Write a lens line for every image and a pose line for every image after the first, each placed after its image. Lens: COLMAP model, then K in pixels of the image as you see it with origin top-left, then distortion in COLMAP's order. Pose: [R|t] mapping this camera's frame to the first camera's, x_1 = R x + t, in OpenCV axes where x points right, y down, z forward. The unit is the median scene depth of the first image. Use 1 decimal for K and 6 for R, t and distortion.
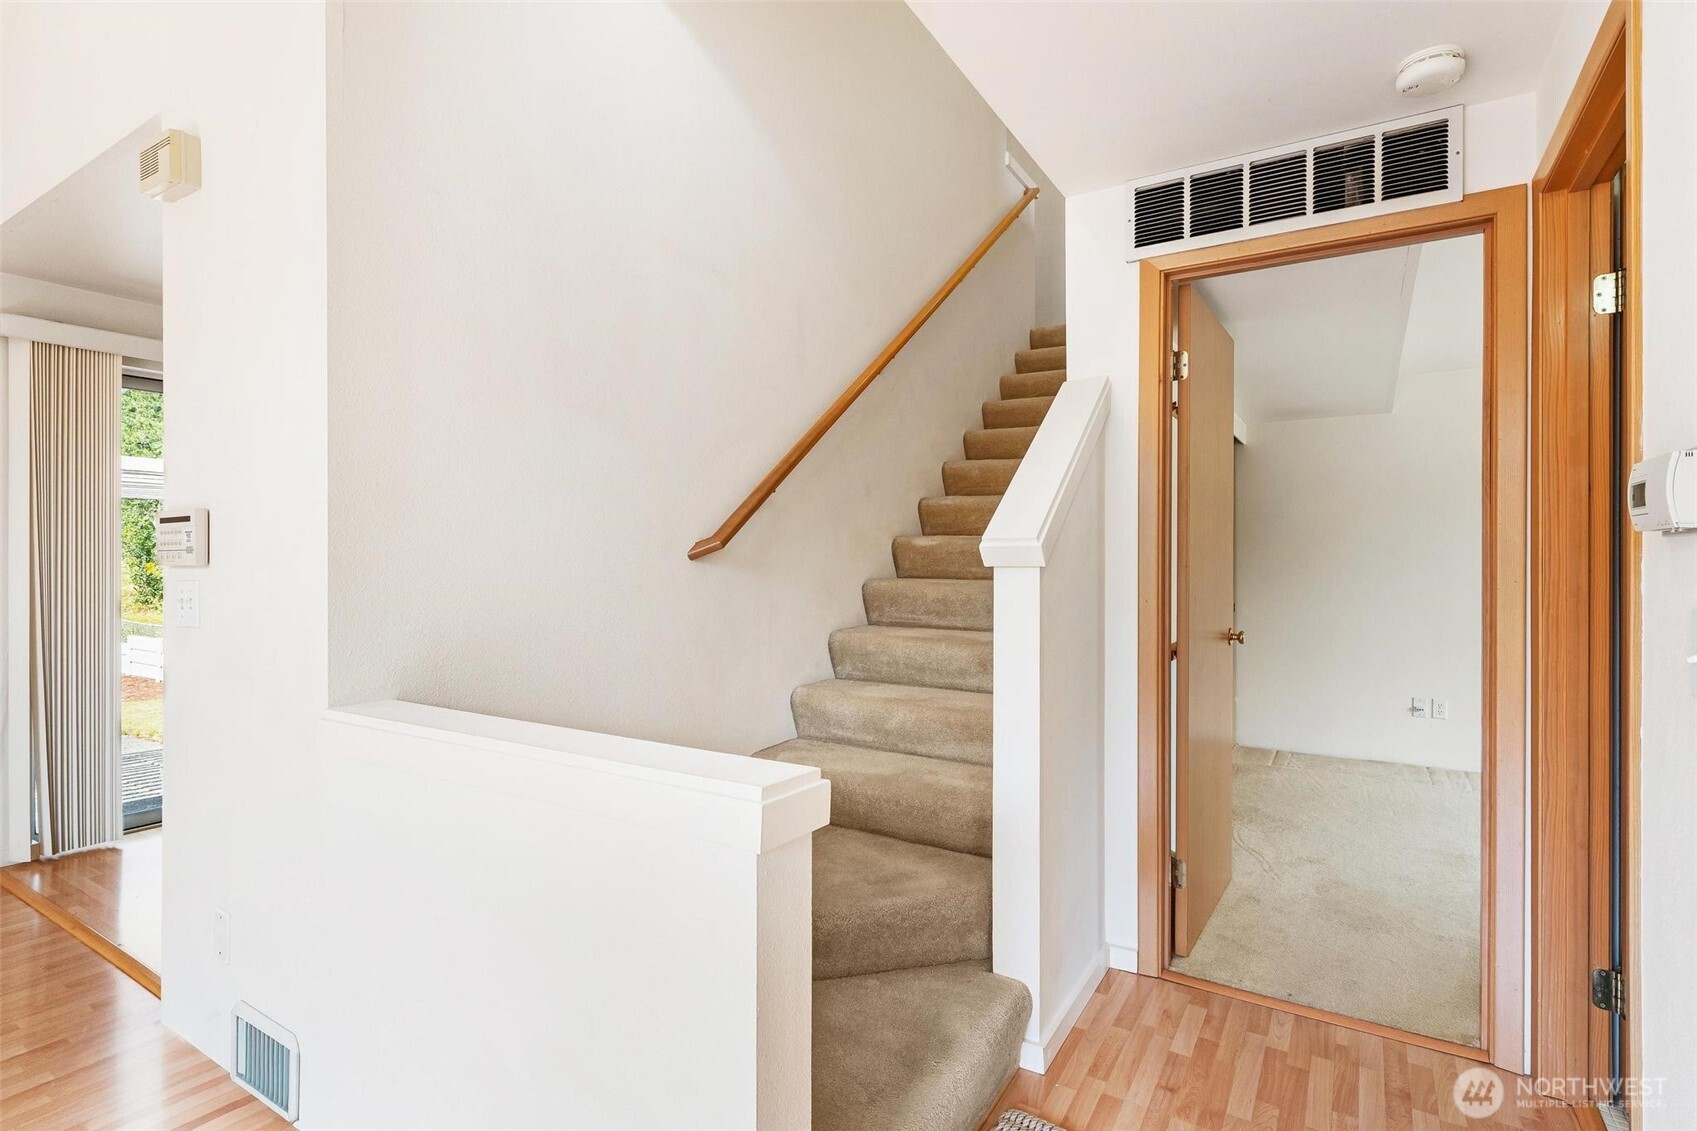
lens RADIAL K [[822.8, 0, 856.2], [0, 822.8, 578.6], [0, 0, 1]] dist [-0.002606, 0.000204]
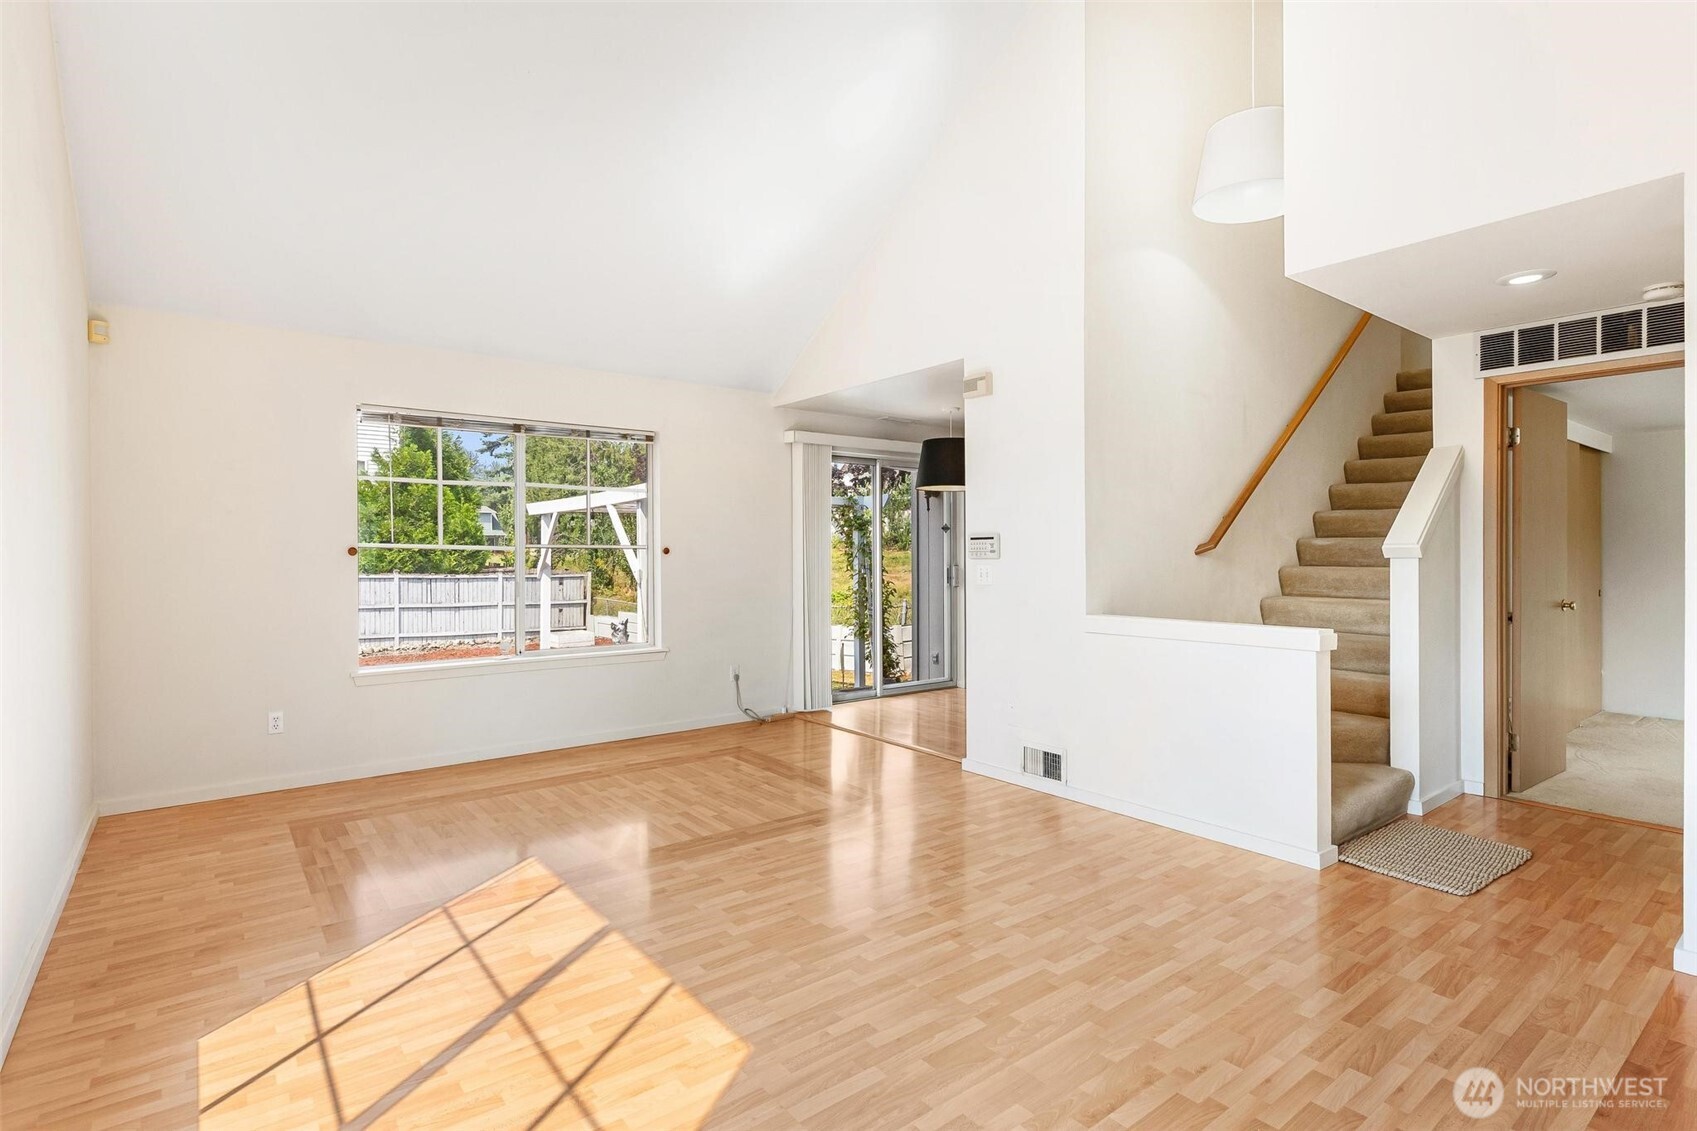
lens RADIAL K [[840.7, 0, 848.5], [0, 840.7, 565.5], [0, 0, 1]] dist [-0.002245, -0.000941]
pose [[0.939146, -0.000063, -0.343519, -0.287280], [-0.003093, 0.999958, -0.008638, 0.020540], [0.343505, 0.009174, 0.939106, -1.056324]]
